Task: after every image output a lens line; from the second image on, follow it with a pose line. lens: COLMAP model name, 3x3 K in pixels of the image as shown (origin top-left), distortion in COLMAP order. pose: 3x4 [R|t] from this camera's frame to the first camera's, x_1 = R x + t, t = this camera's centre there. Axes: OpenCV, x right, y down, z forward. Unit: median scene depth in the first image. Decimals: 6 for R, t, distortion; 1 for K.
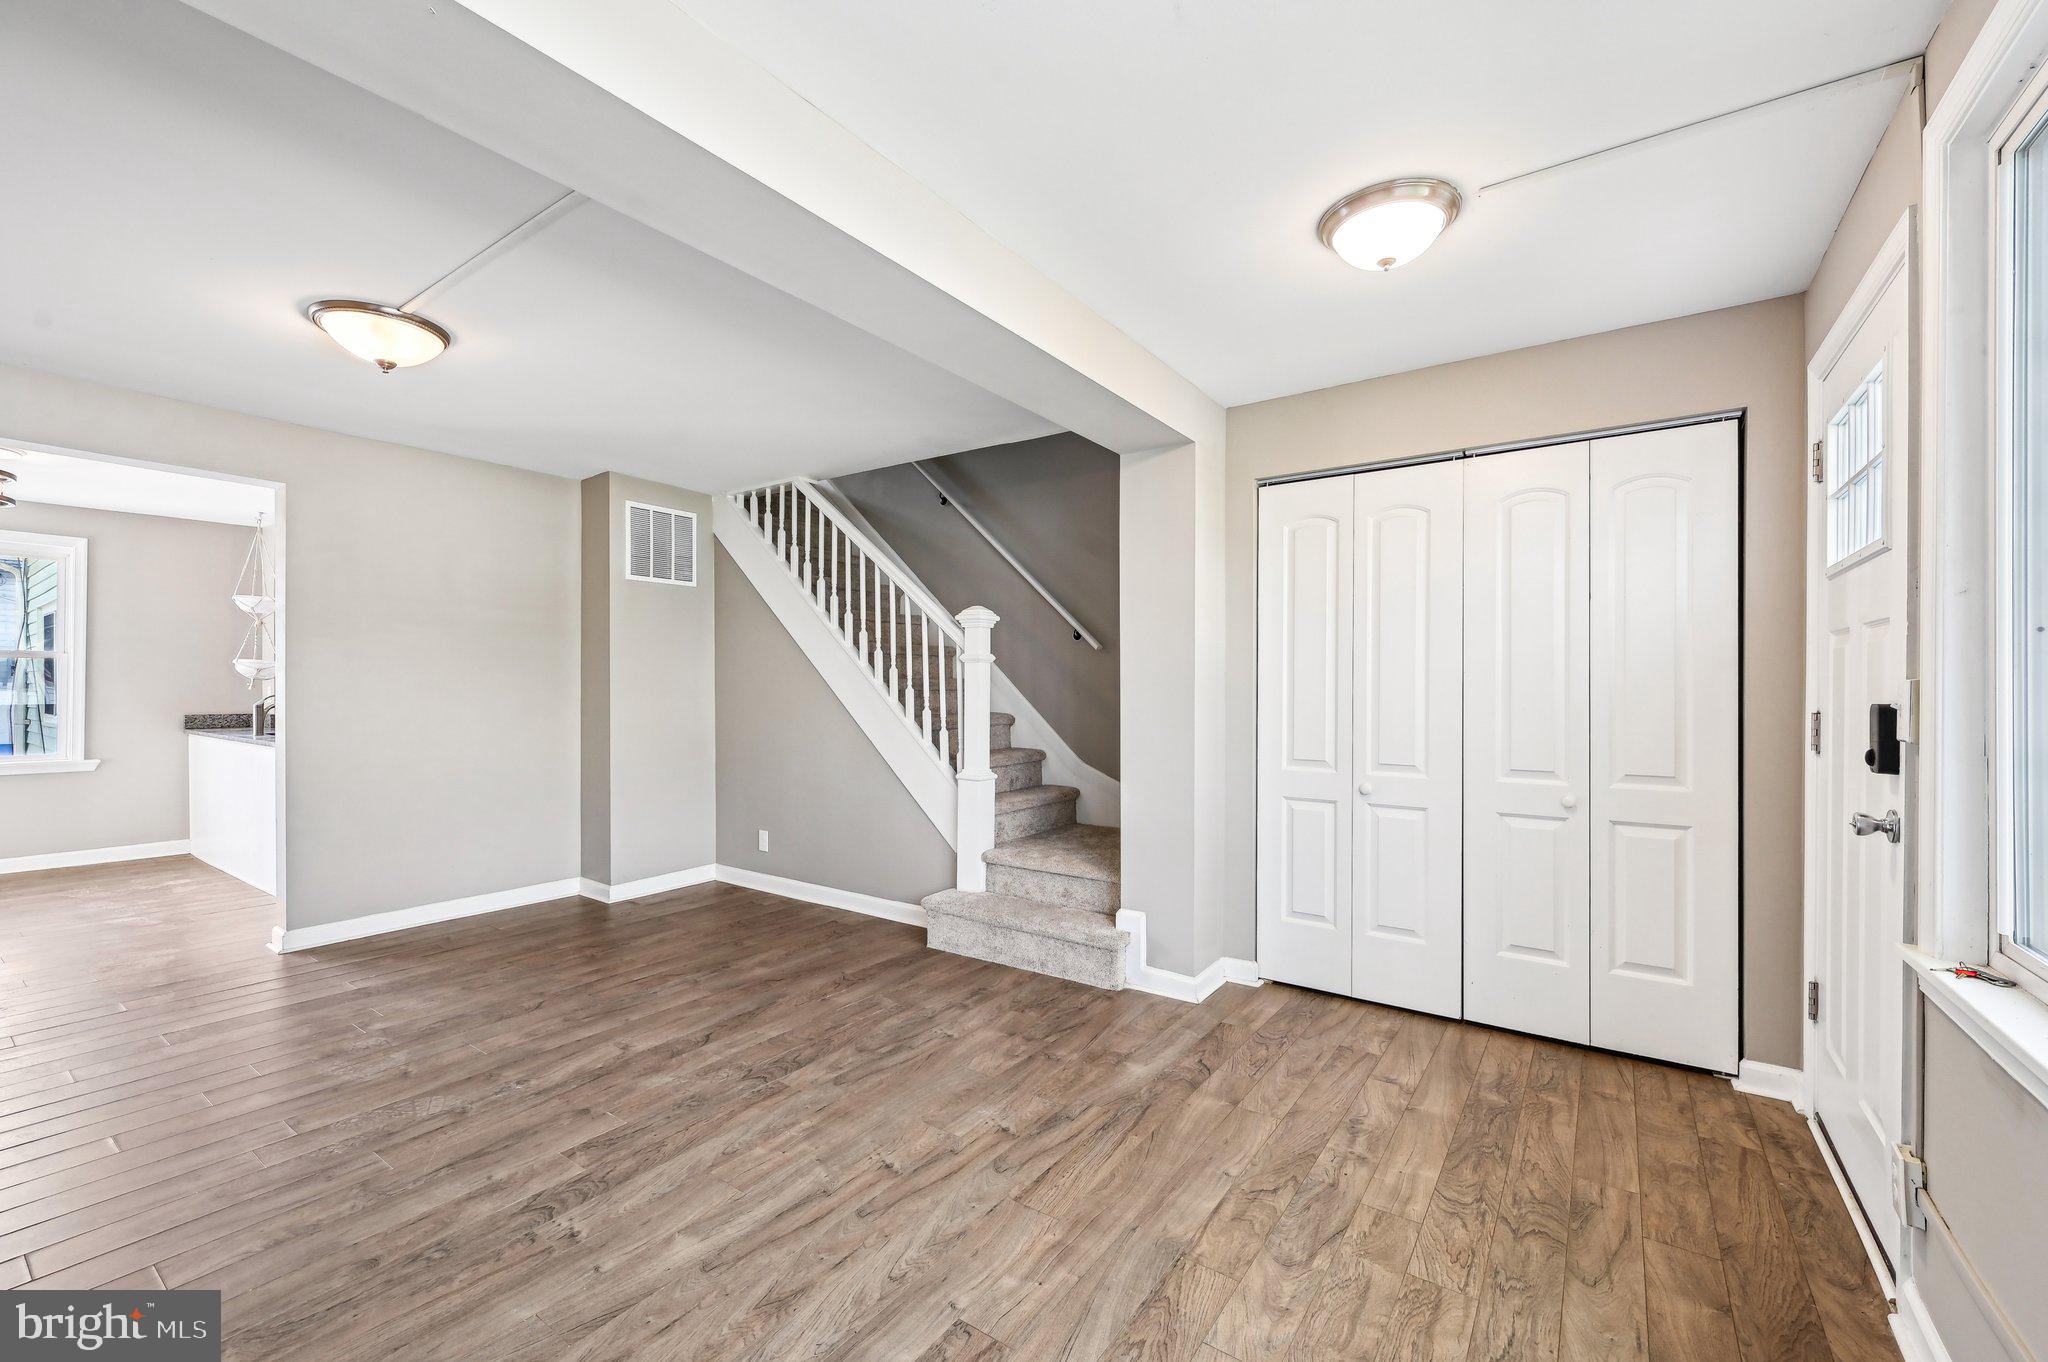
lens RADIAL K [[845.8, 0, 1024.0], [0, 845.8, 681.0], [0, 0, 1]] dist [-0.001615, -0.000423]
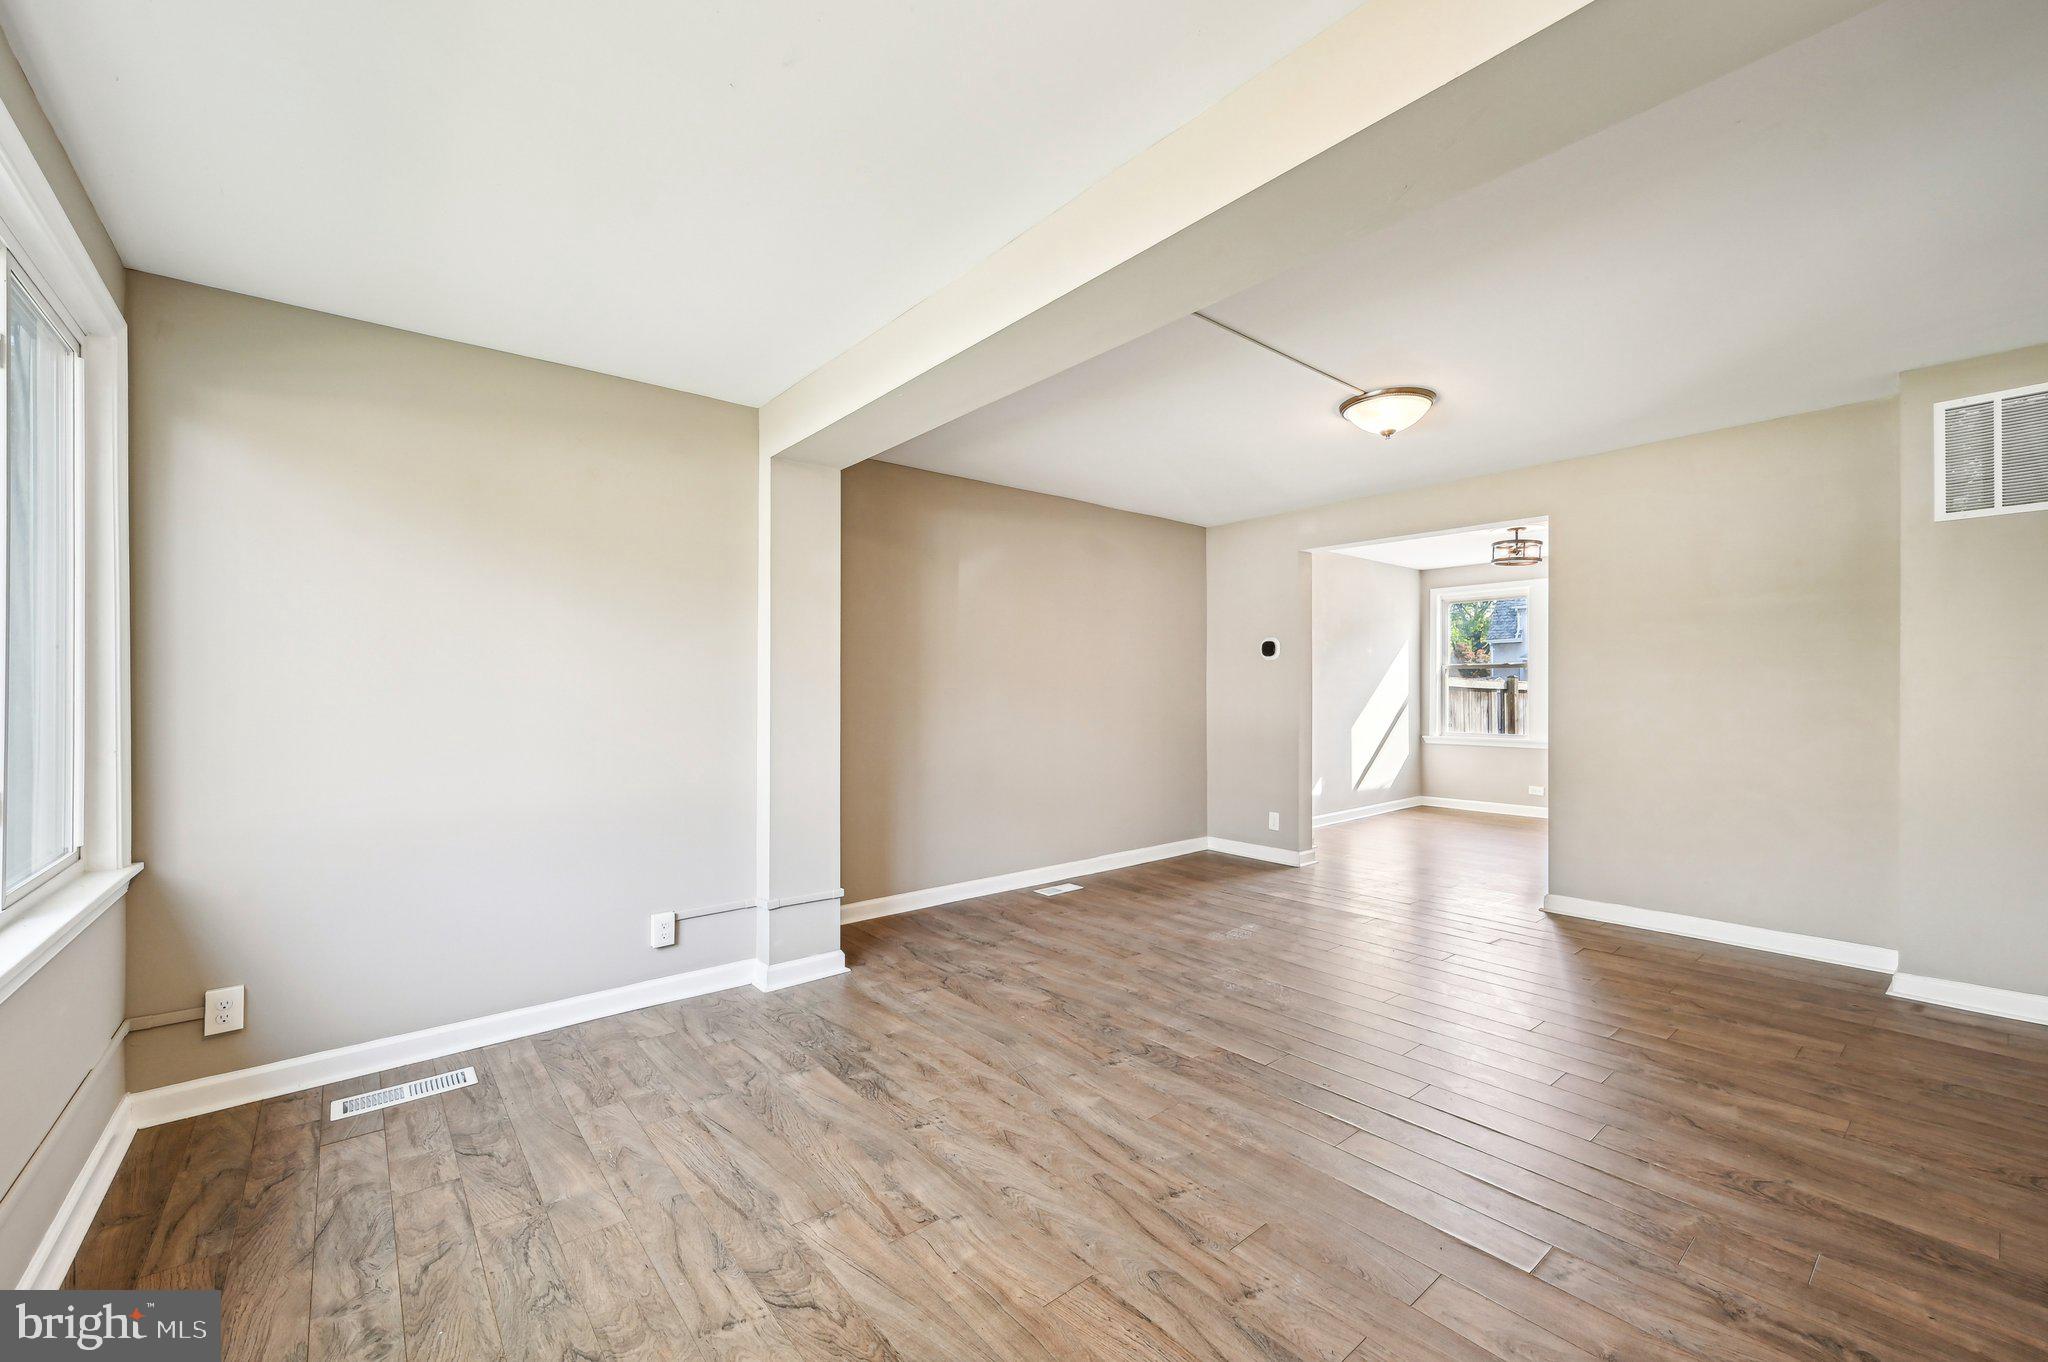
lens RADIAL K [[822.0, 0, 1032.7], [0, 822.0, 686.4], [0, 0, 1]] dist [-0.001192, -0.000102]
pose [[-0.258920, -0.004675, -0.965887, 0.727149], [0.009953, 0.999922, -0.007507, 0.013284], [0.965847, -0.011557, -0.258853, 1.035553]]
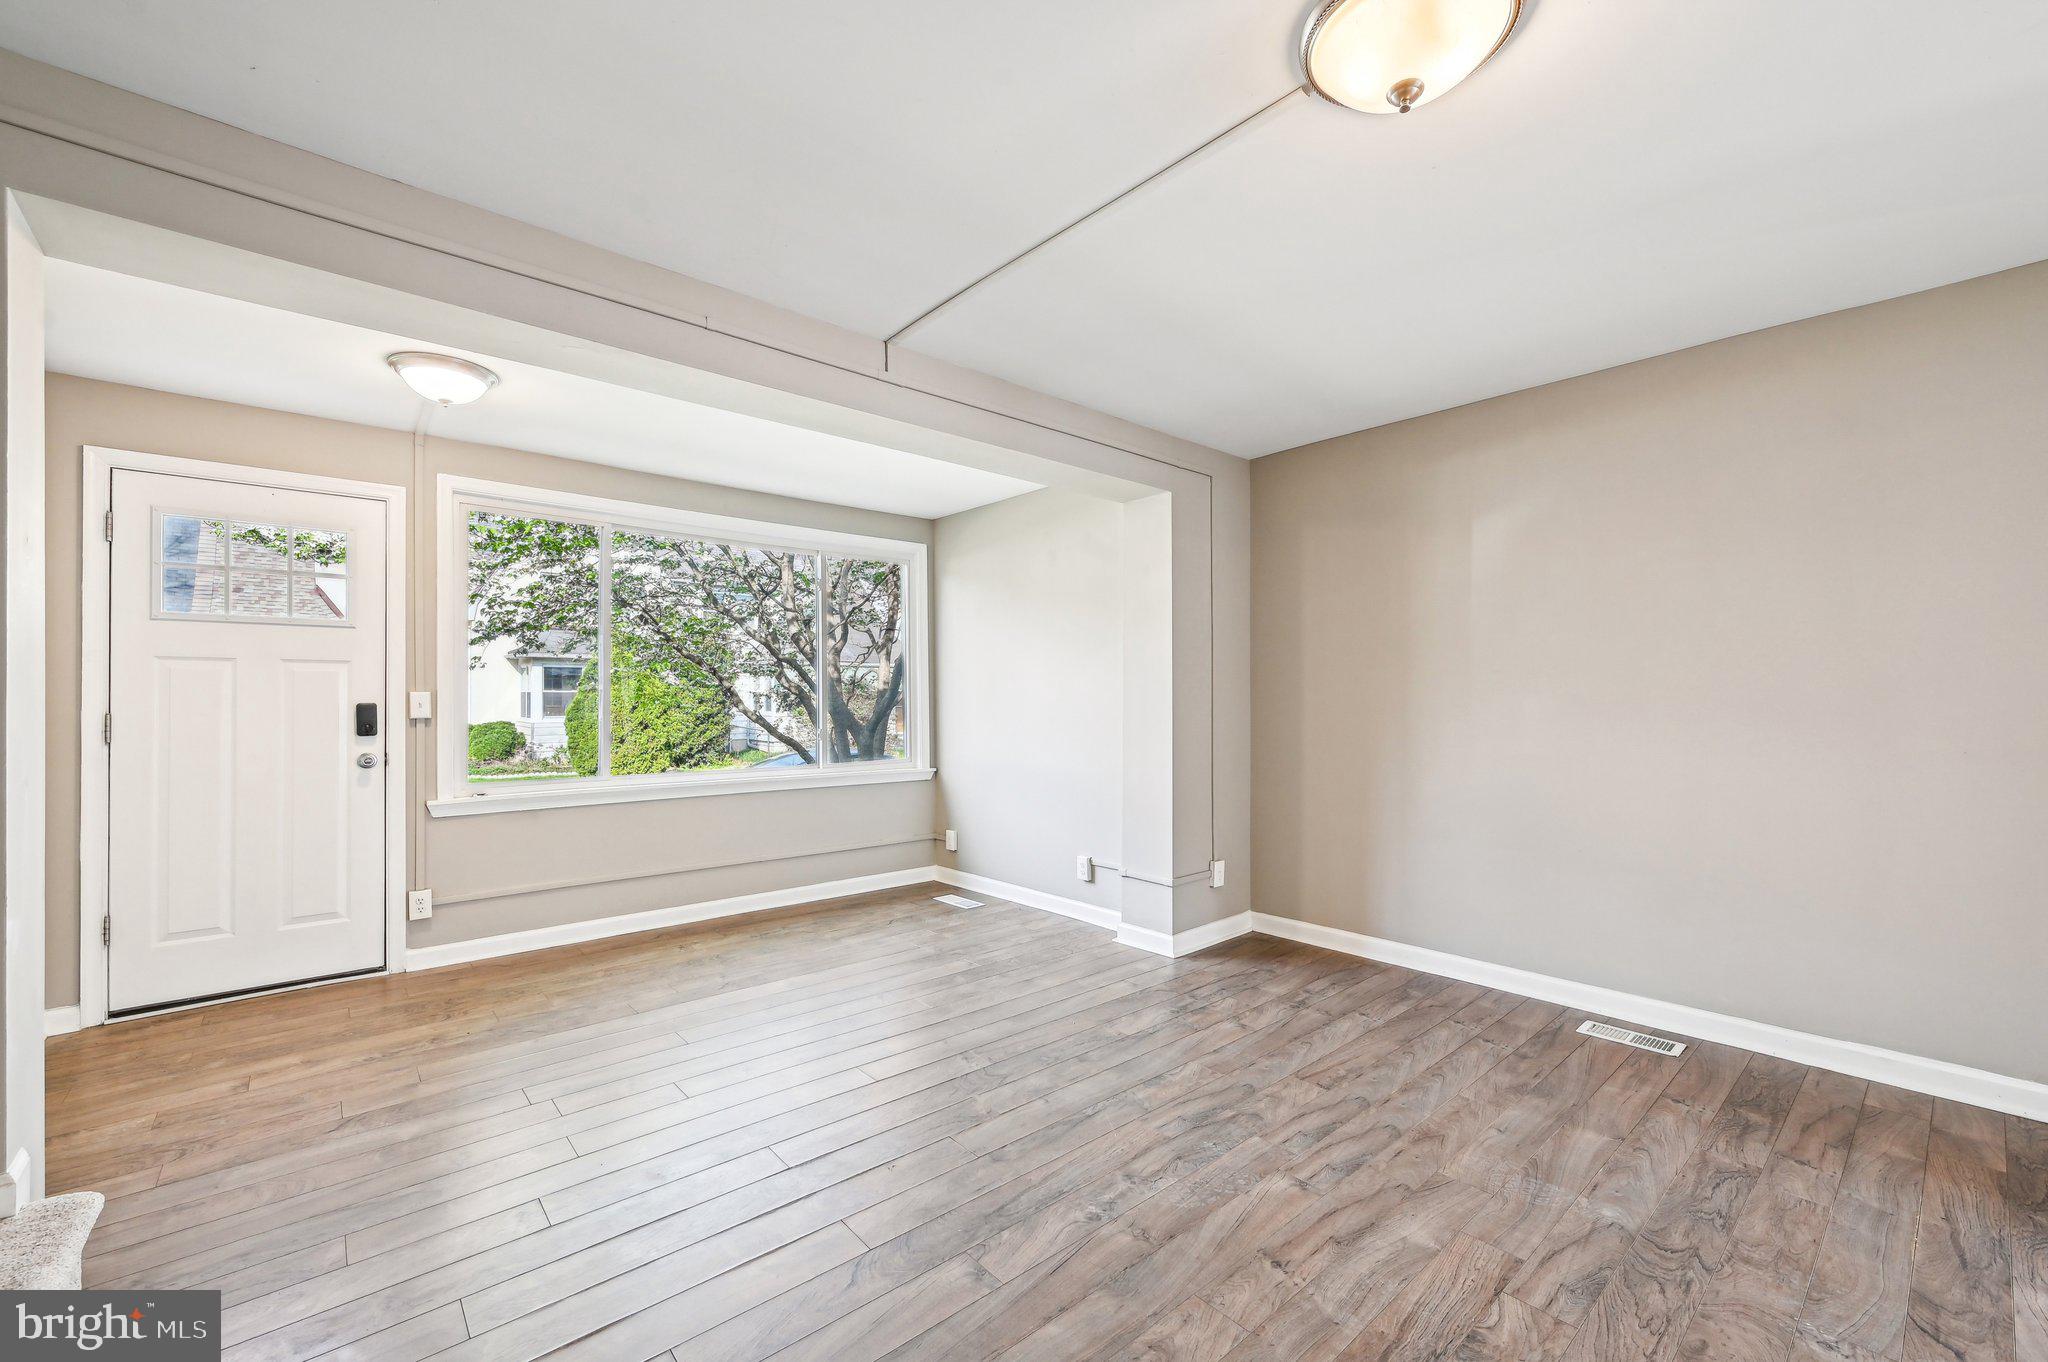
lens RADIAL K [[822.0, 0, 1032.7], [0, 822.0, 686.4], [0, 0, 1]] dist [-0.001192, -0.000102]
pose [[-0.972979, 0.004189, 0.230857, -0.825773], [-0.000105, 0.999827, -0.018582, 0.015516], [-0.230895, -0.018104, -0.972810, 2.011540]]
